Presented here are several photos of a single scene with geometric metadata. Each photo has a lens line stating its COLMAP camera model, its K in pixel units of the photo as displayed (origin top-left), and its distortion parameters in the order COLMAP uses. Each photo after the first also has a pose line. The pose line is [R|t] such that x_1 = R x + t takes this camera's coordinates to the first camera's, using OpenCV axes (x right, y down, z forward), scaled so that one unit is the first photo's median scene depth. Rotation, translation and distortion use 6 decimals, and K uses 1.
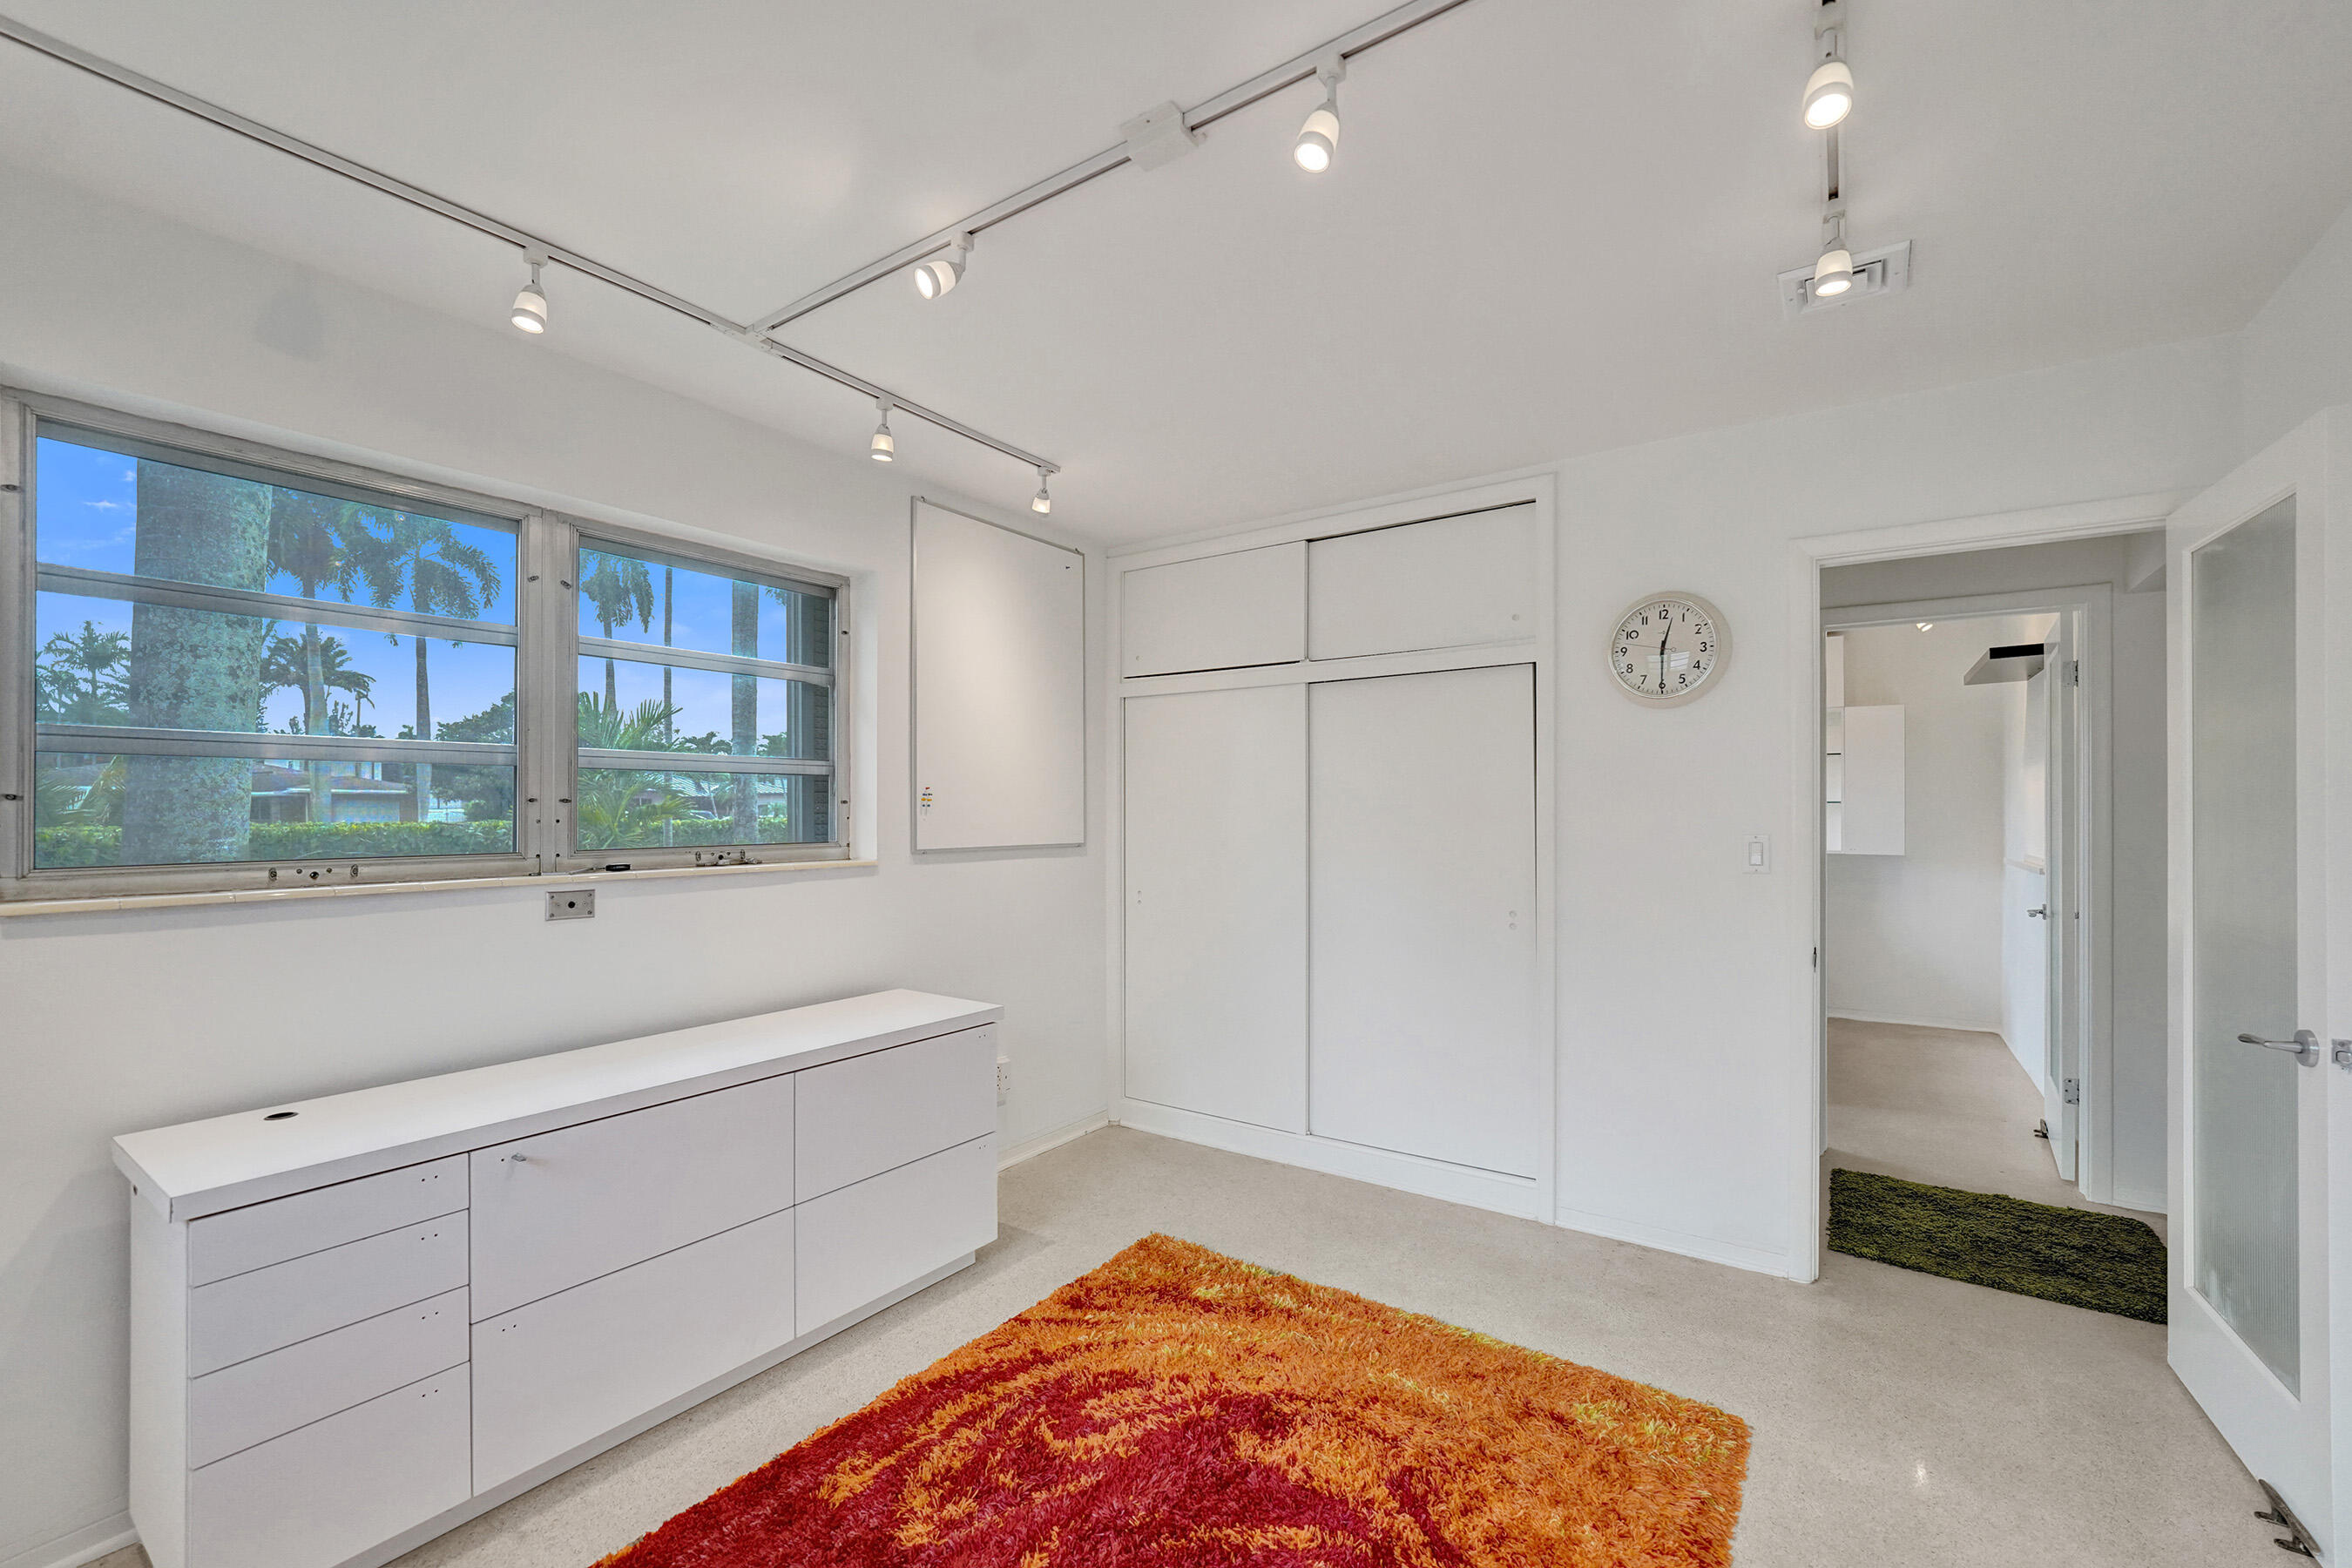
lens RADIAL K [[968.6, 0, 1175.5], [0, 968.6, 801.4], [0, 0, 1]] dist [-0.014328, 0.000306]
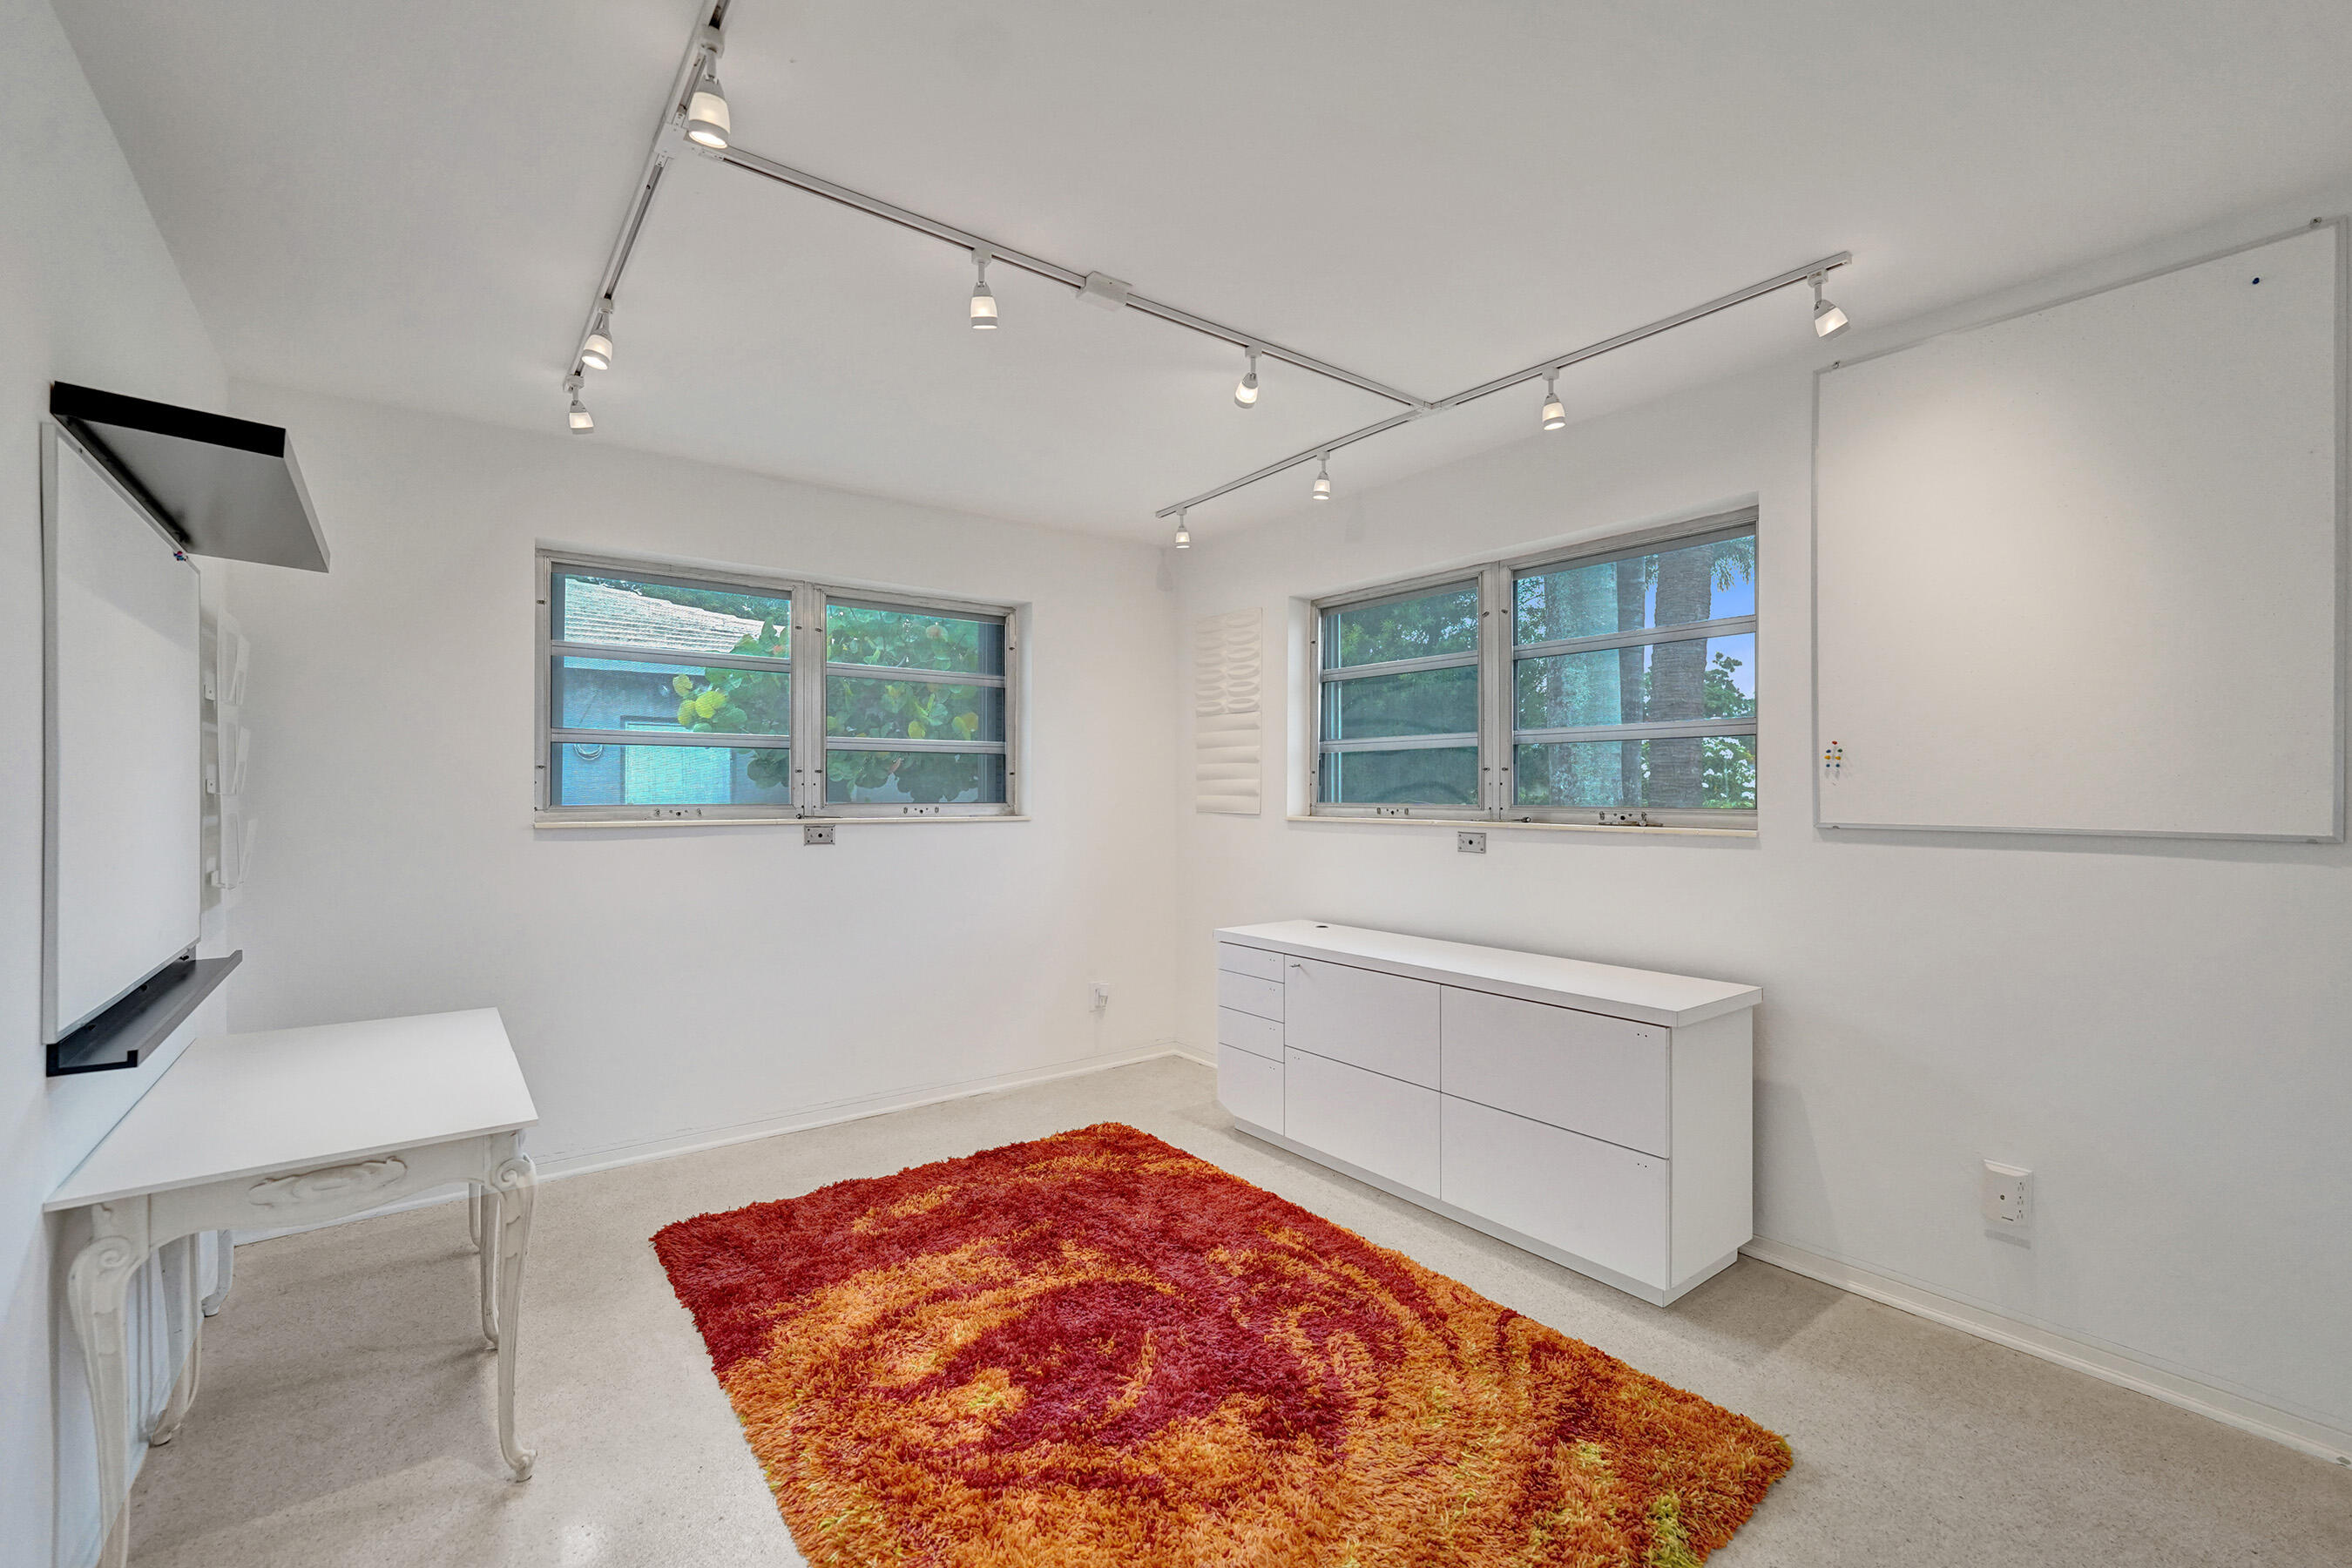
lens RADIAL K [[968.6, 0, 1156.8], [0, 968.6, 778.5], [0, 0, 1]] dist [-0.014328, 0.000306]
pose [[-0.319999, -0.001593, -0.947417, 0.866626], [0.015860, 0.999849, -0.007038, 0.015115], [0.947285, -0.017278, -0.319925, 1.012397]]
